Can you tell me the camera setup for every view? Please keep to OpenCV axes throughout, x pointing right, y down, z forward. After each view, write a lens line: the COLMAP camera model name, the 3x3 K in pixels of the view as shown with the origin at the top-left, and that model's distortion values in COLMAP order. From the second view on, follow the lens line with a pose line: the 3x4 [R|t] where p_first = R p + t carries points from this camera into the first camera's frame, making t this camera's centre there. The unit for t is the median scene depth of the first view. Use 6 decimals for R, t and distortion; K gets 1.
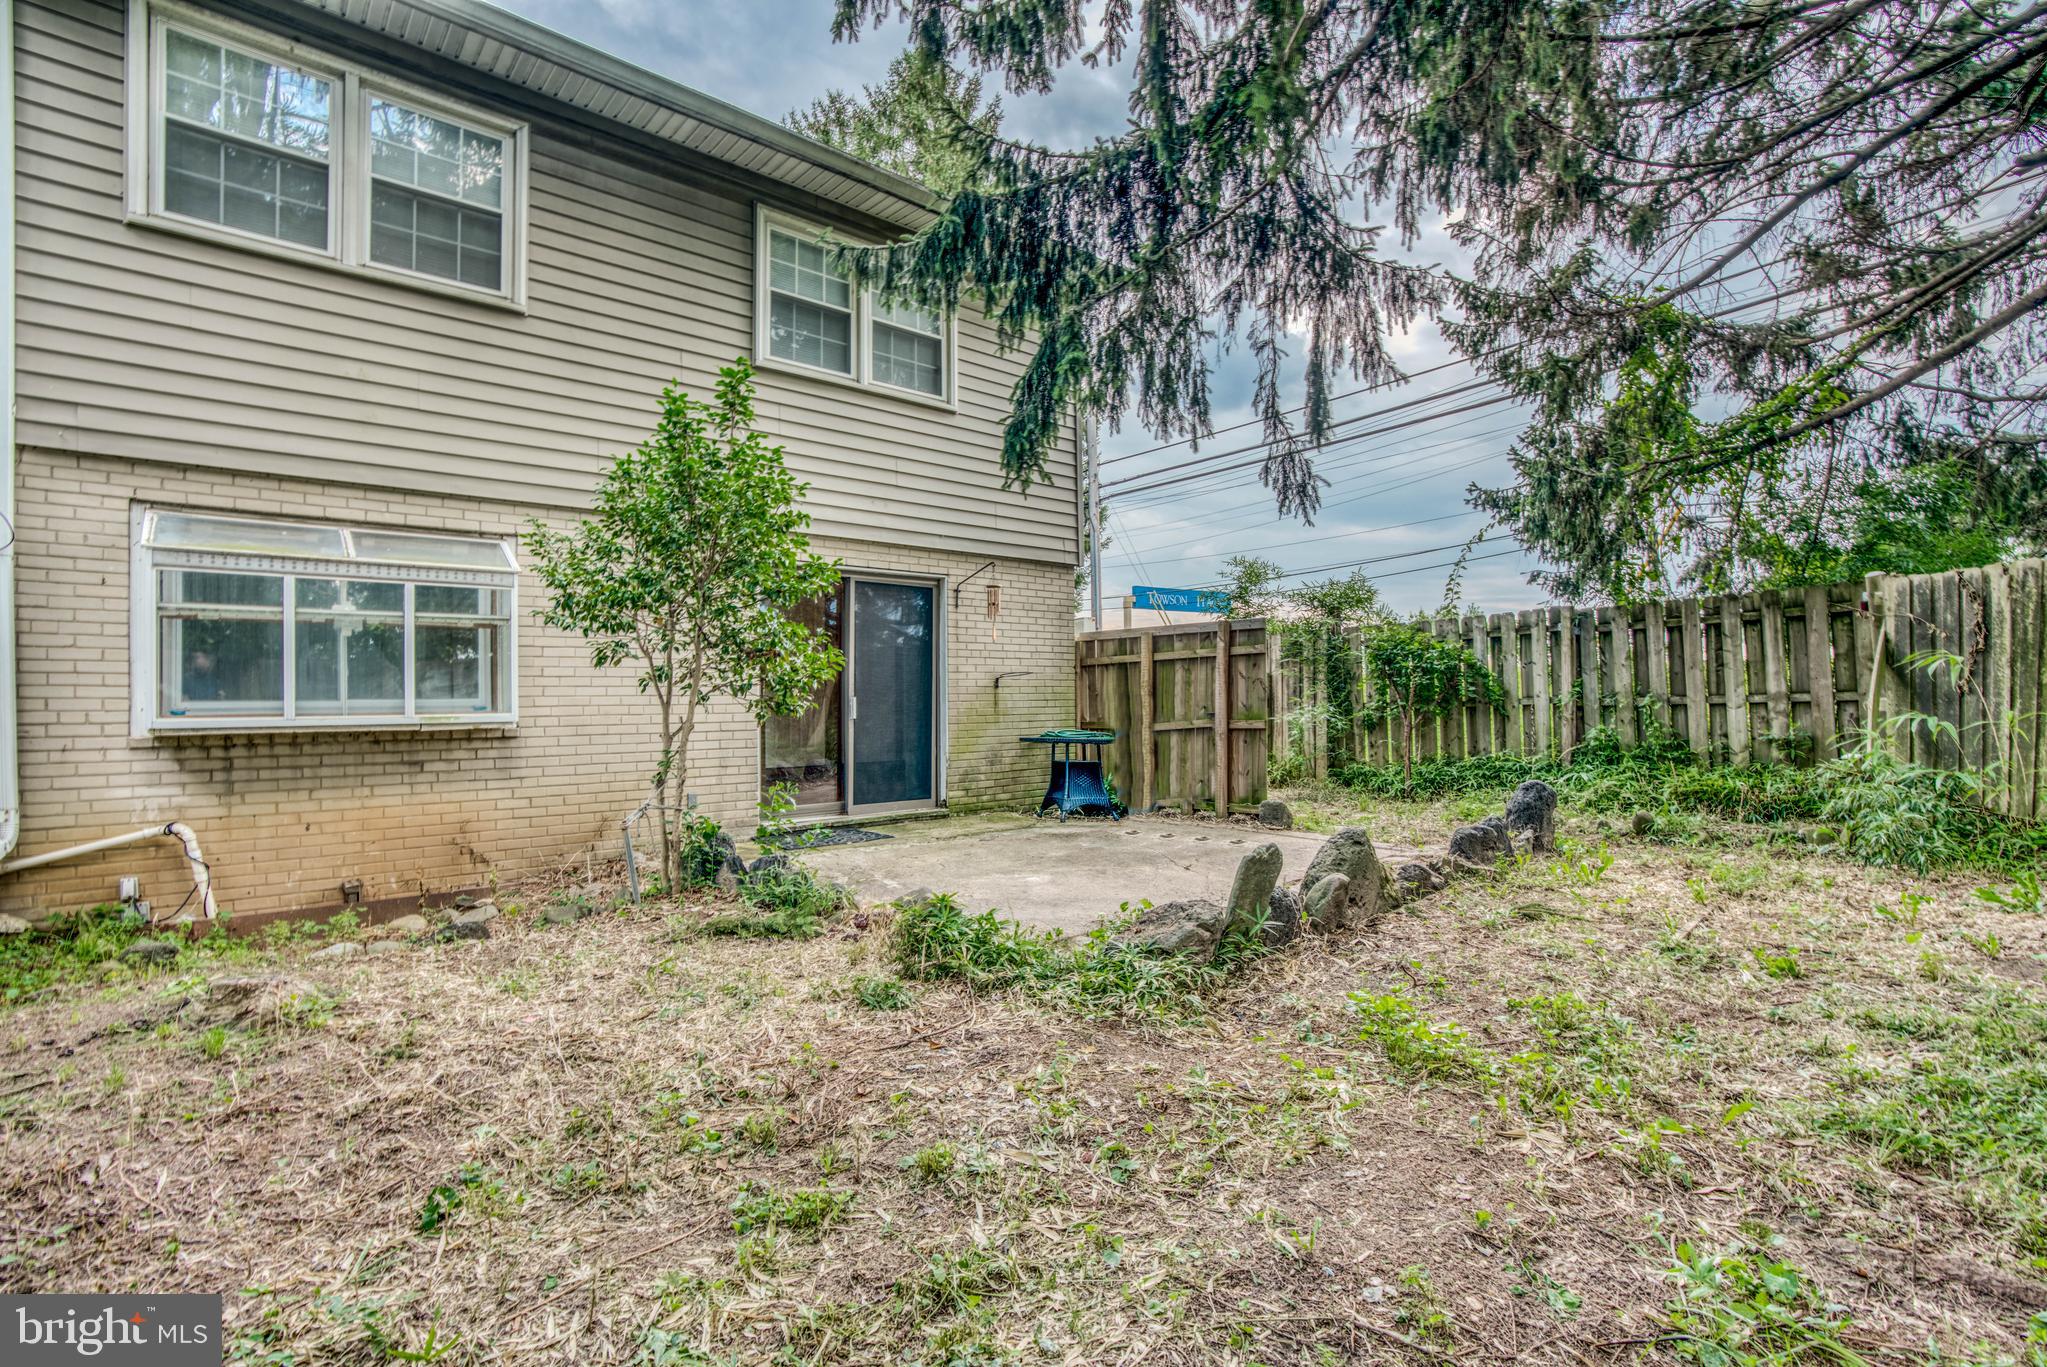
lens RADIAL K [[945.5, 0, 1014.3], [0, 945.5, 677.1], [0, 0, 1]] dist [-0.072803, 0.025473]
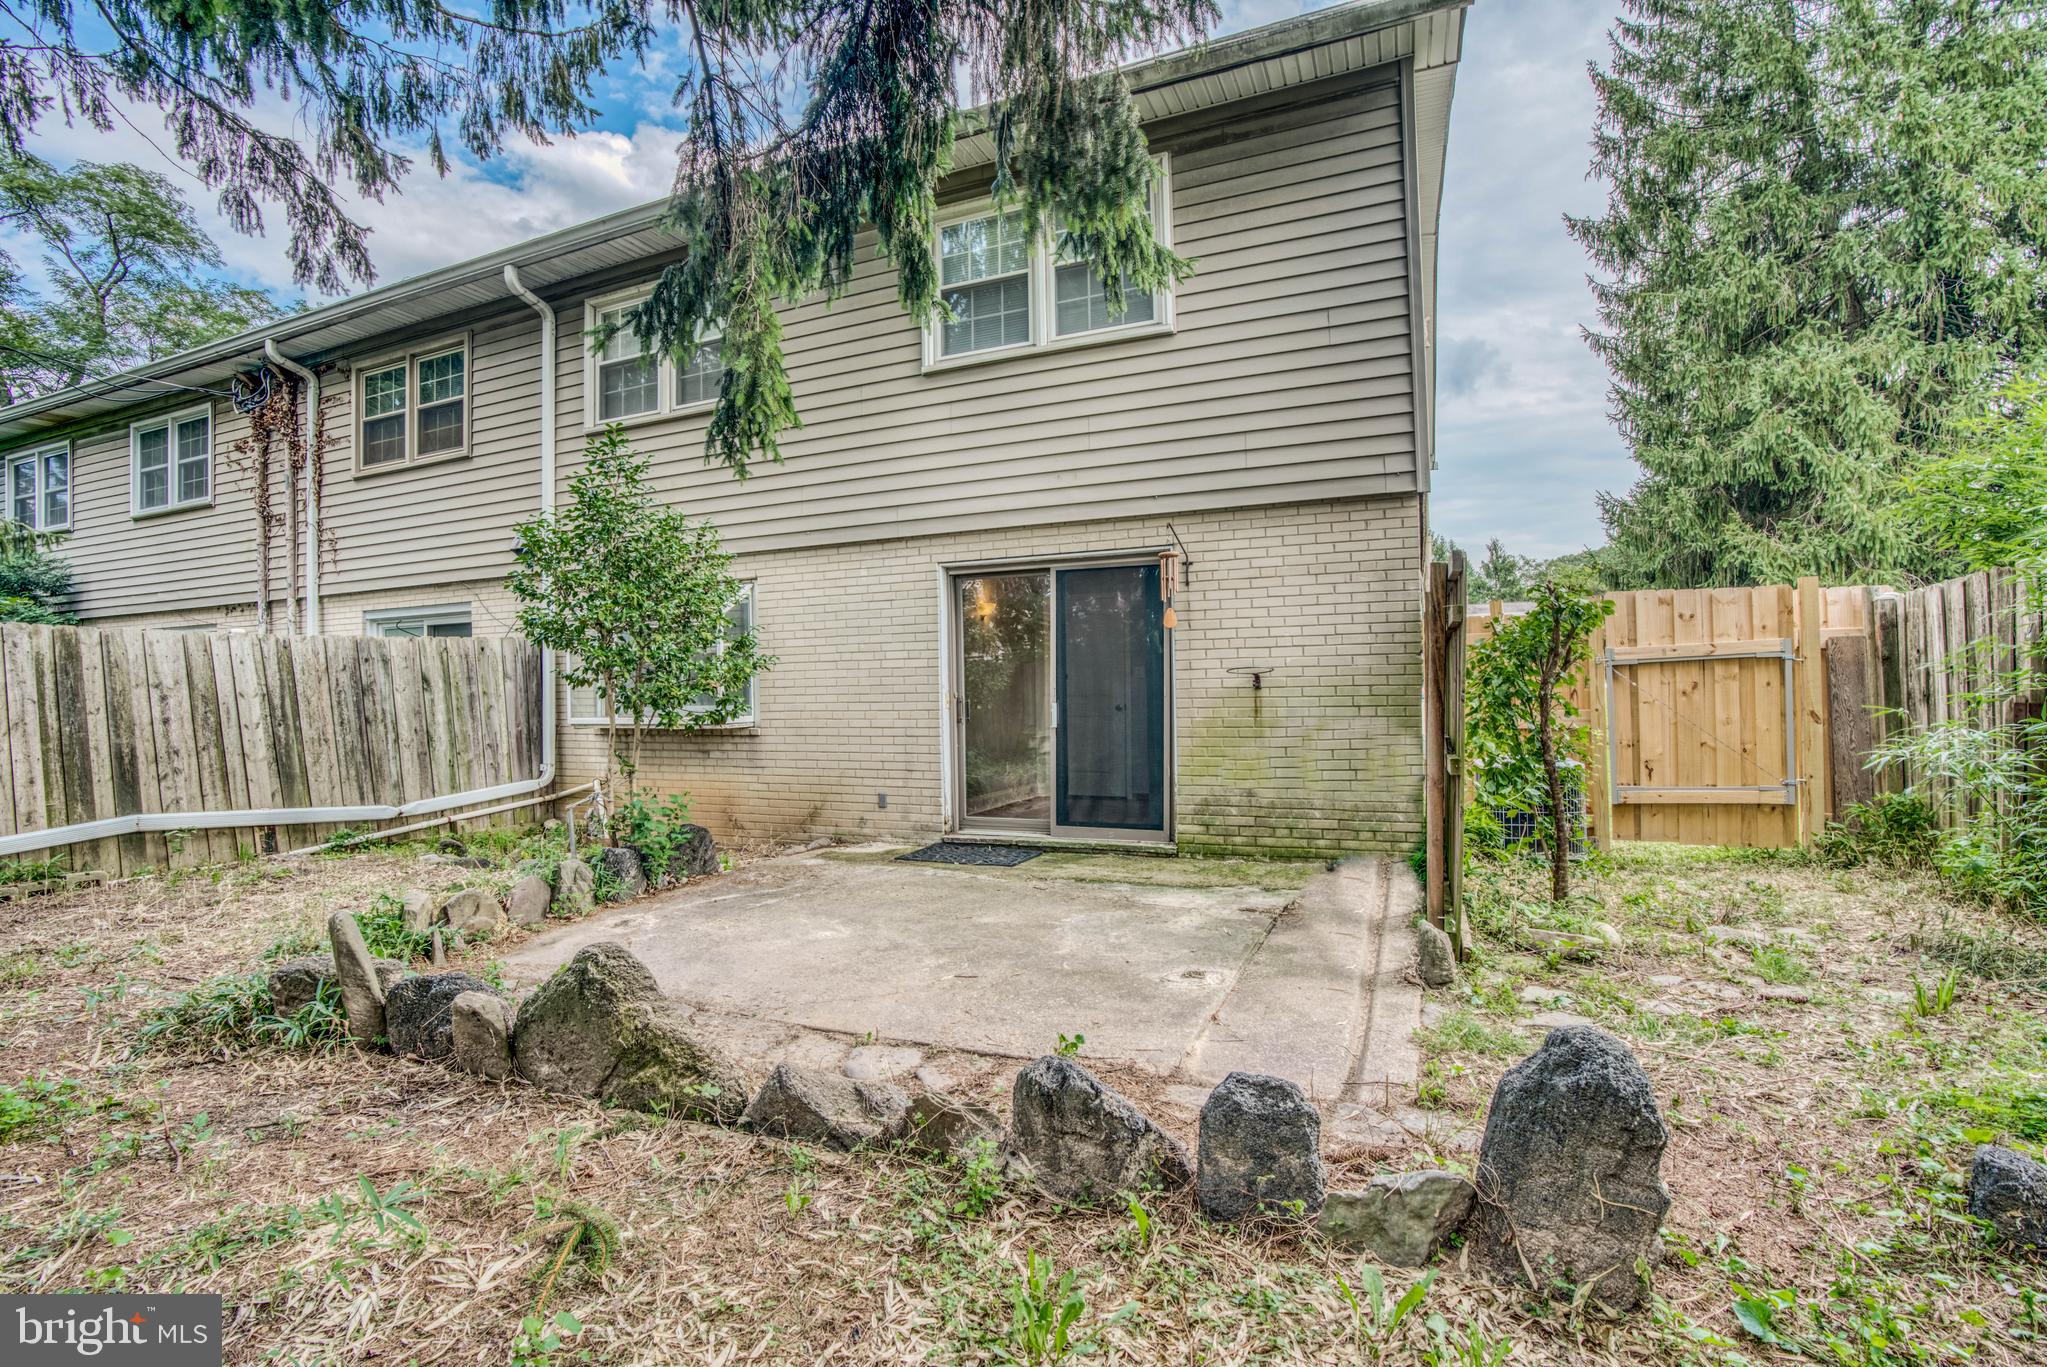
lens RADIAL K [[945.5, 0, 1014.3], [0, 945.5, 677.1], [0, 0, 1]] dist [-0.072803, 0.025473]
pose [[0.430623, -0.011731, -0.902456, 0.577907], [0.032404, 0.999472, 0.002470, -0.005797], [0.901950, -0.030307, 0.430776, 0.554035]]
